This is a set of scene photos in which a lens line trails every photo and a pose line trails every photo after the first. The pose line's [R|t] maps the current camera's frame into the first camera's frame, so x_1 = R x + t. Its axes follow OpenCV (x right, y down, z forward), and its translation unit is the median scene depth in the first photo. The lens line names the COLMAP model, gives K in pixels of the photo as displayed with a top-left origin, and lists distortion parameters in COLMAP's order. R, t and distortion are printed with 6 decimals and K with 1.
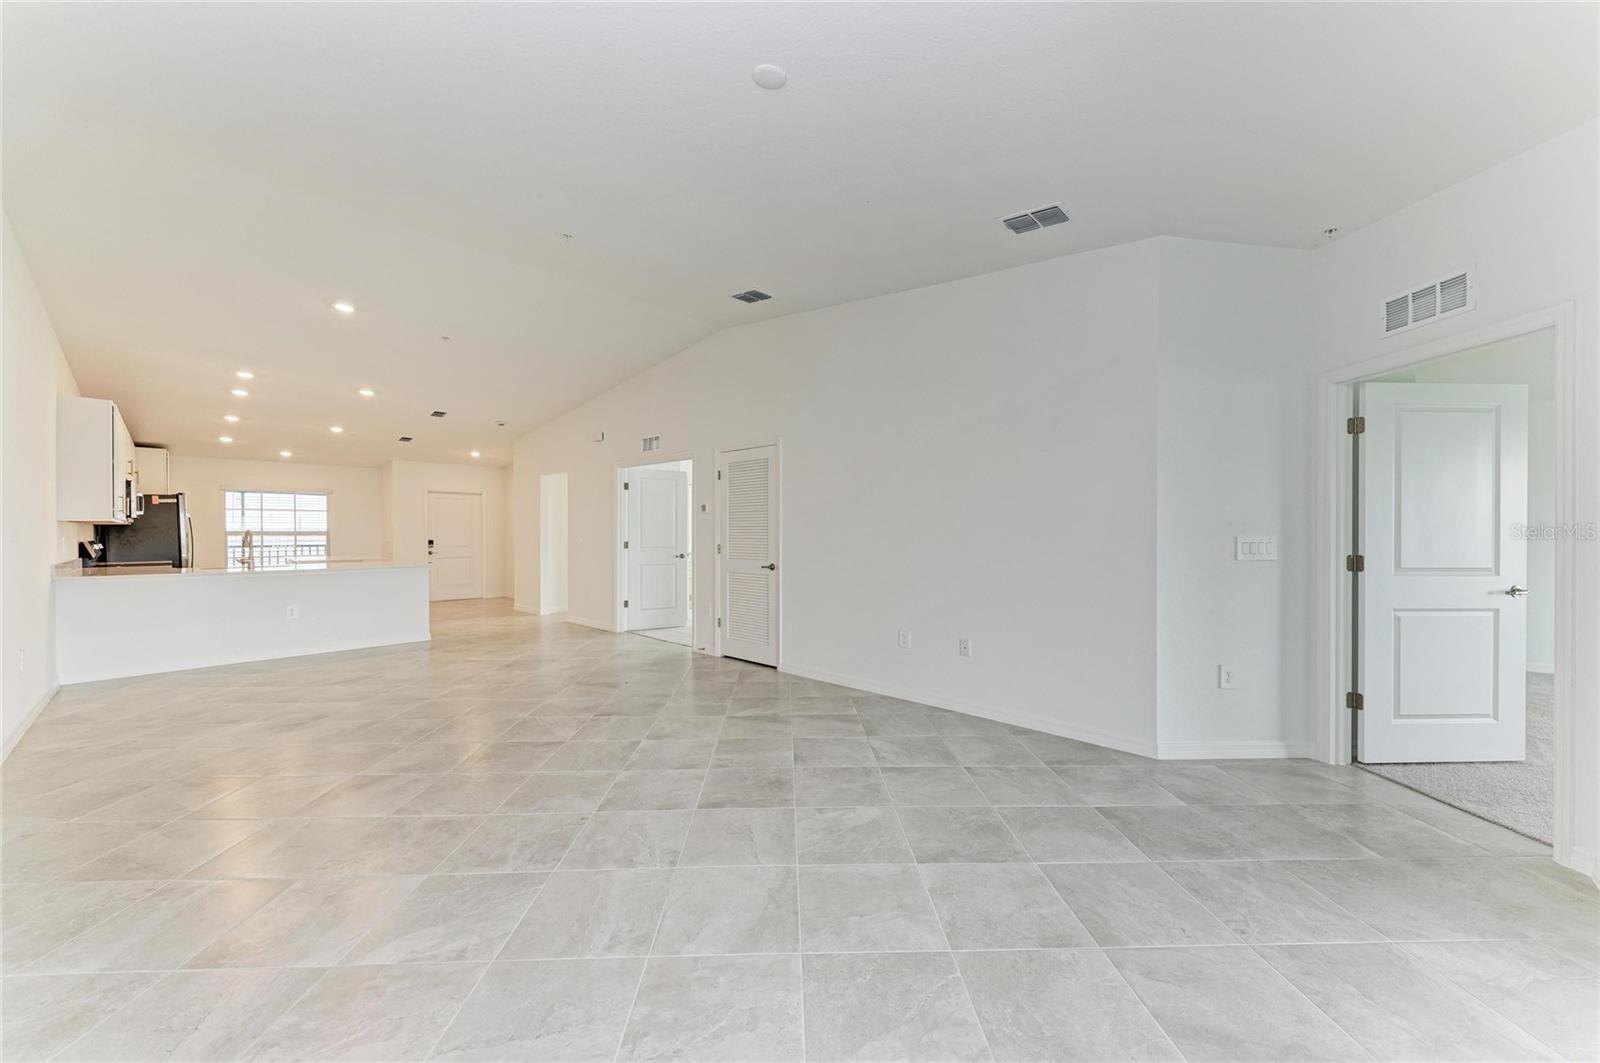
lens RADIAL K [[583.9, 0, 800.1], [0, 583.9, 537.2], [0, 0, 1]] dist [0.012800, -0.001752]
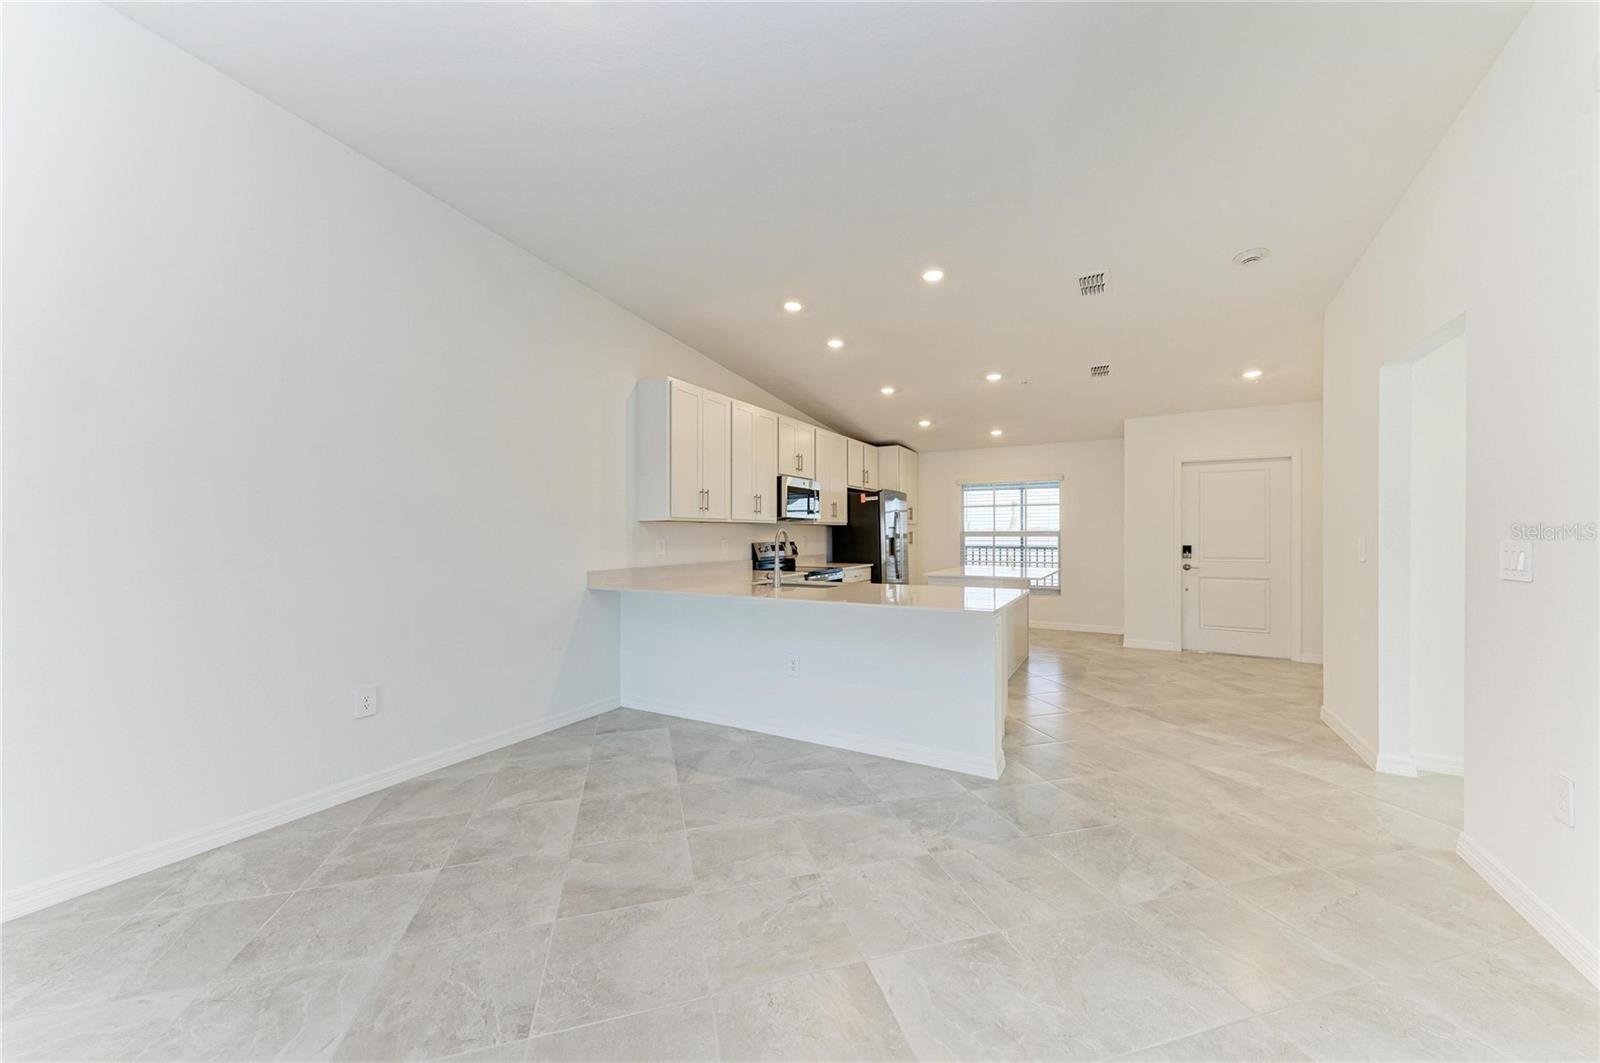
lens RADIAL K [[583.9, 0, 796.5], [0, 583.9, 538.3], [0, 0, 1]] dist [0.012800, -0.001752]
pose [[0.241435, 0.008891, -0.970376, -0.212642], [-0.005510, 0.999954, 0.007791, -0.006522], [0.970401, 0.003466, 0.241473, 0.660640]]
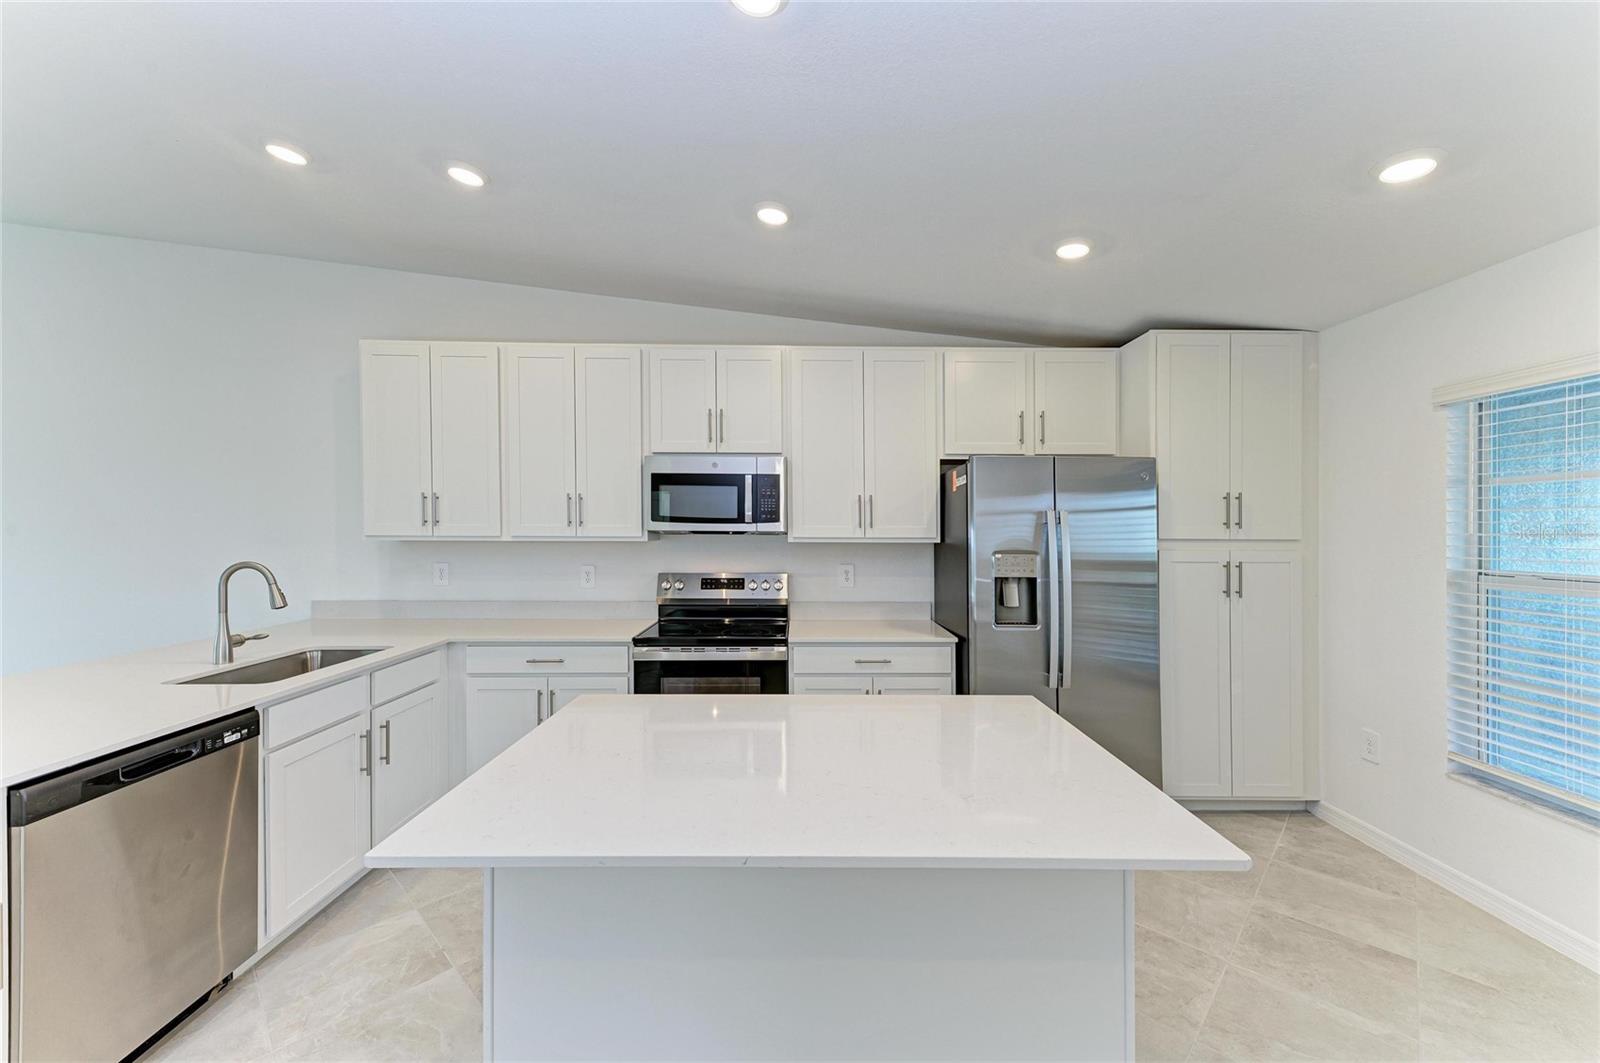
lens RADIAL K [[618.6, 0, 798.8], [0, 618.6, 536.7], [0, 0, 1]] dist [0.019841, -0.004342]
pose [[-0.719518, 0.006267, -0.694445, -0.702470], [-0.009189, 0.999786, 0.018543, -0.031924], [0.694413, 0.019723, -0.719307, 1.195404]]
